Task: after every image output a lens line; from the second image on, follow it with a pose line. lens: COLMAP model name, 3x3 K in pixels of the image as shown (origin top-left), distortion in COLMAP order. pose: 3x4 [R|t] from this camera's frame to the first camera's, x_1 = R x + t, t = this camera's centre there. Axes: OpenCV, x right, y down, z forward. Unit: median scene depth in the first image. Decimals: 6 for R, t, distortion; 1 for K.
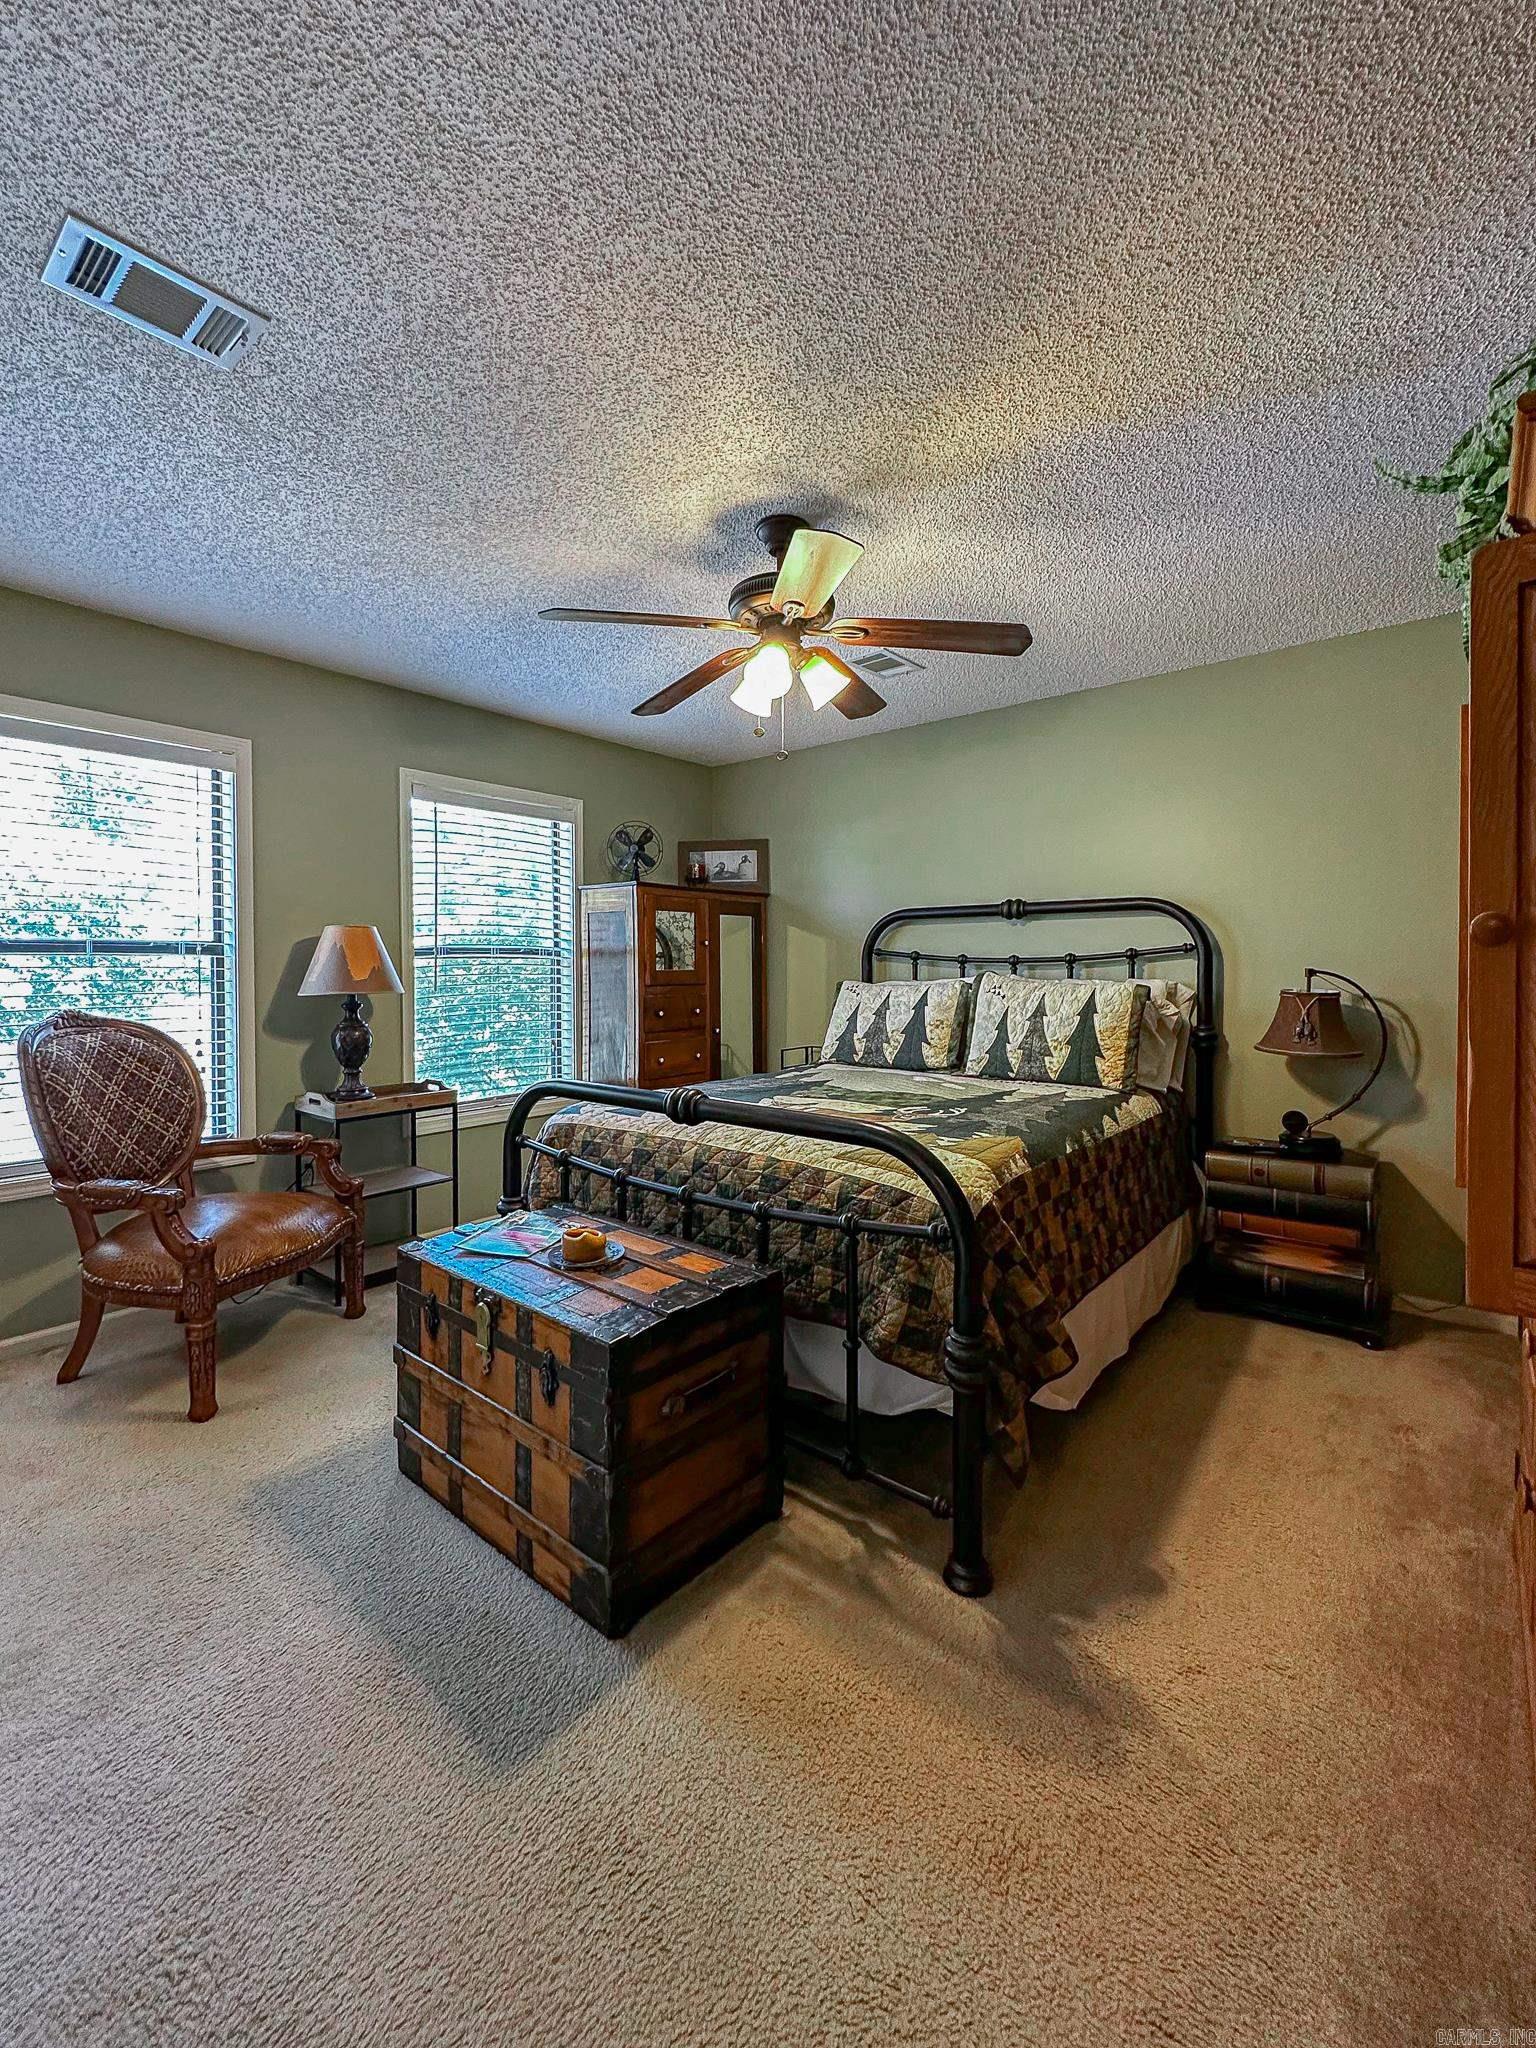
lens RADIAL K [[834.8, 0, 770.5], [0, 834.8, 978.6], [0, 0, 1]] dist [0.000051, 0.000517]
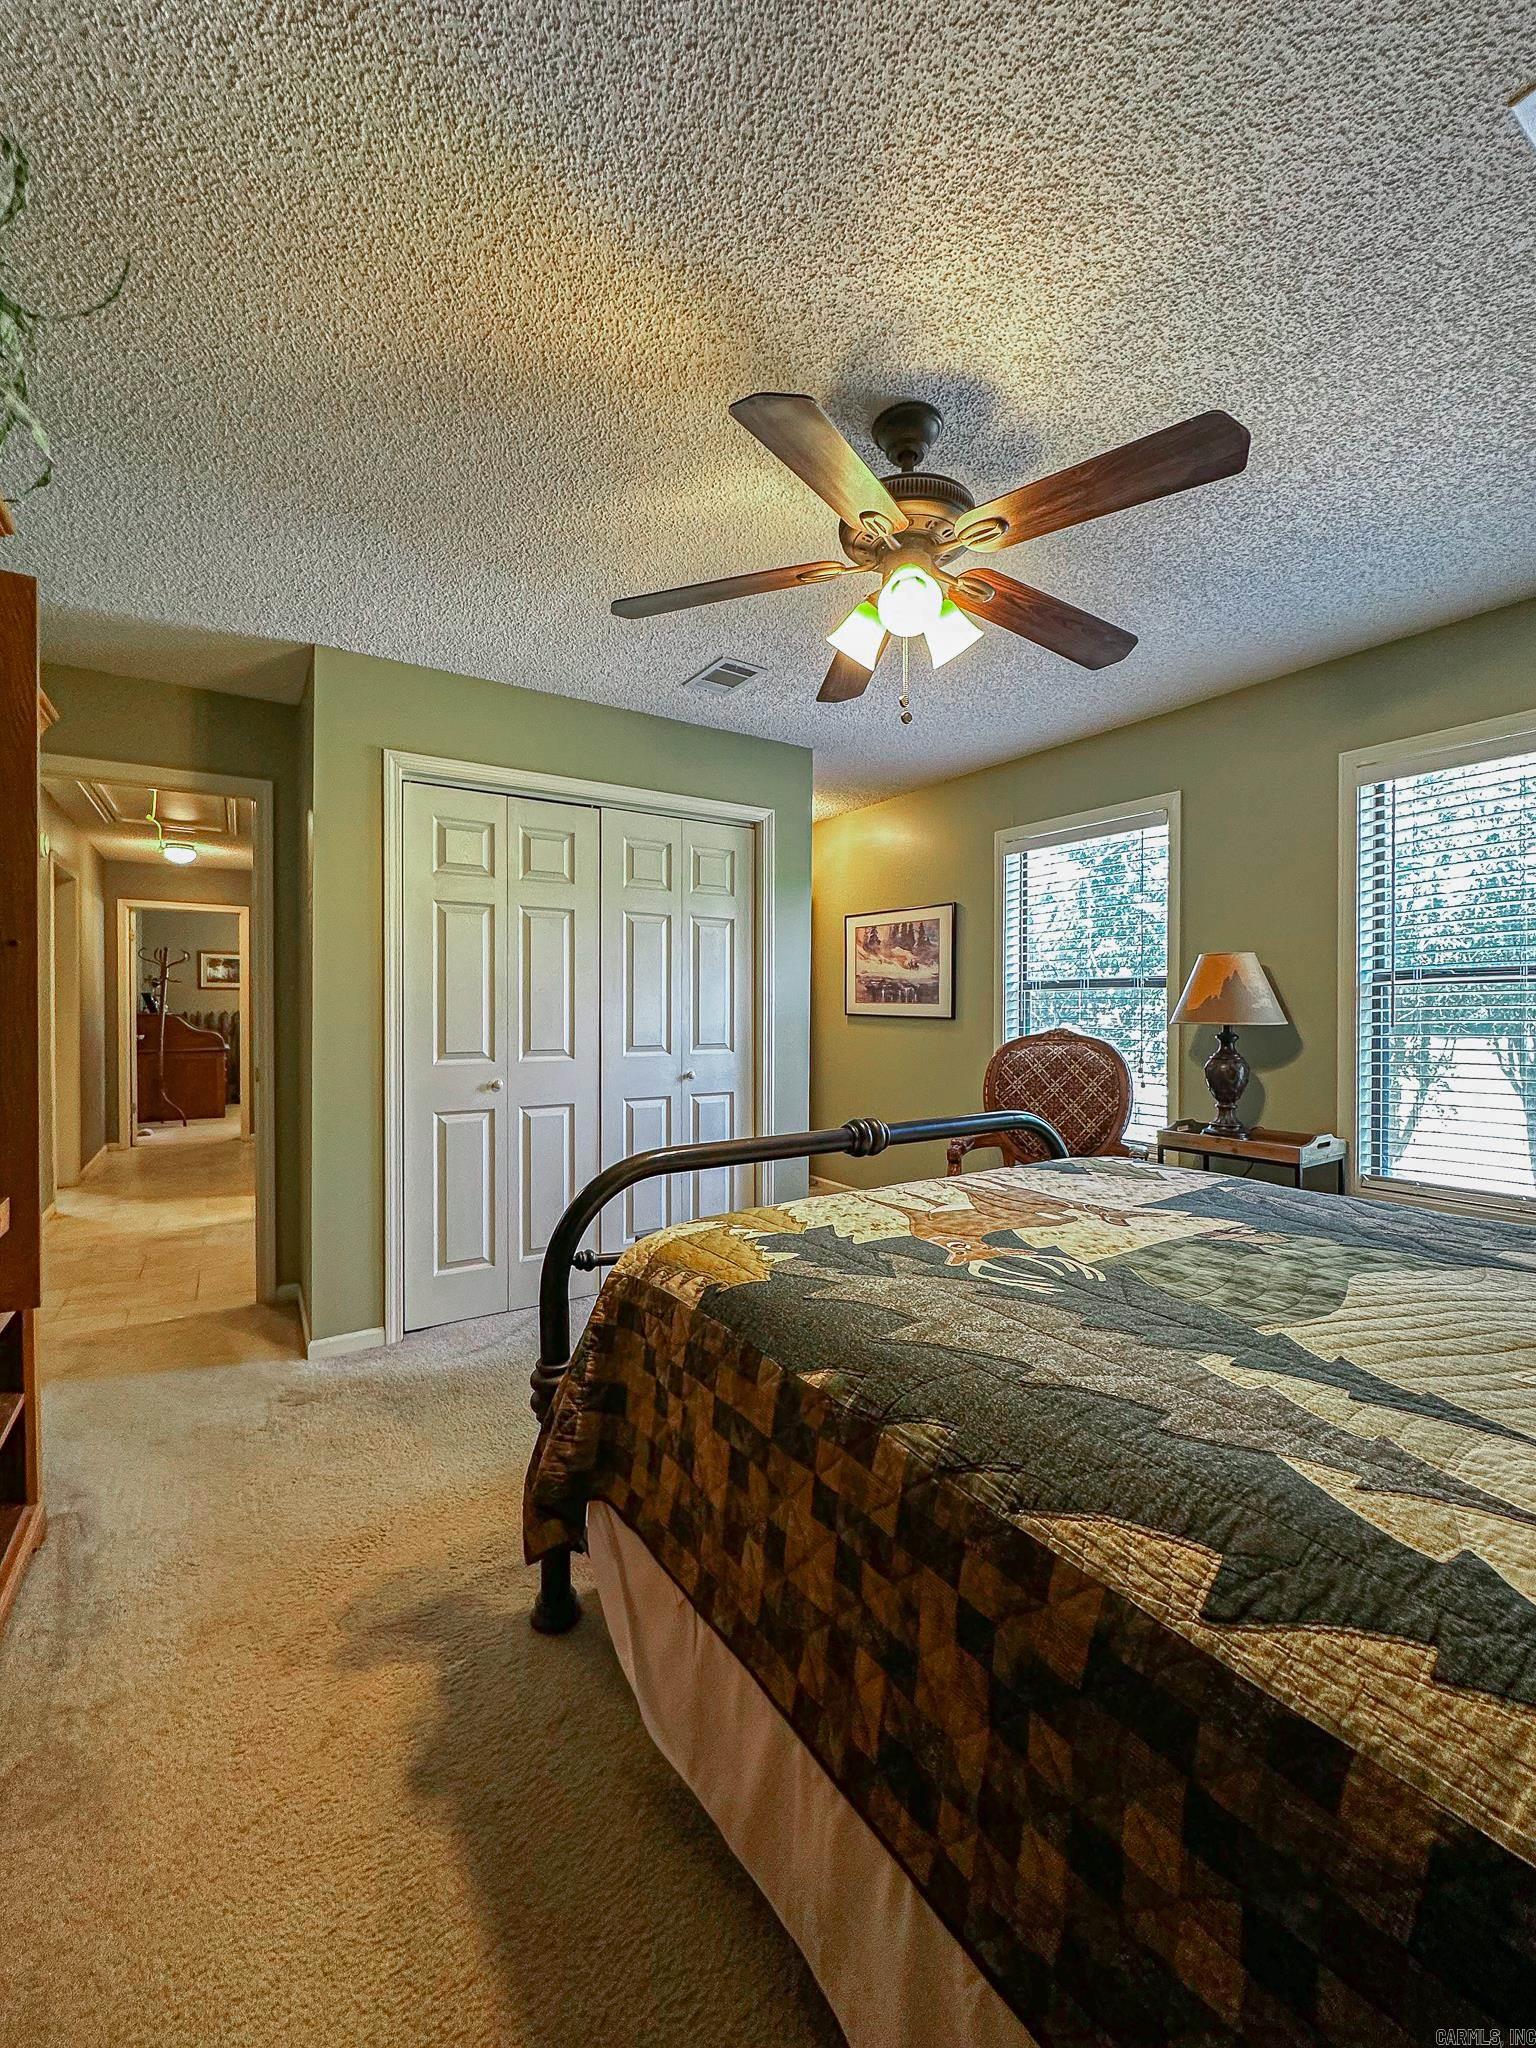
lens RADIAL K [[840.0, 0, 780.7], [0, 840.0, 1021.8], [0, 0, 1]] dist [-0.001630, 0.000040]
pose [[-0.291501, 0.016565, -0.956427, 0.858263], [-0.012680, 0.999695, 0.021179, 0.002005], [0.956487, 0.018301, -0.291202, 1.201806]]
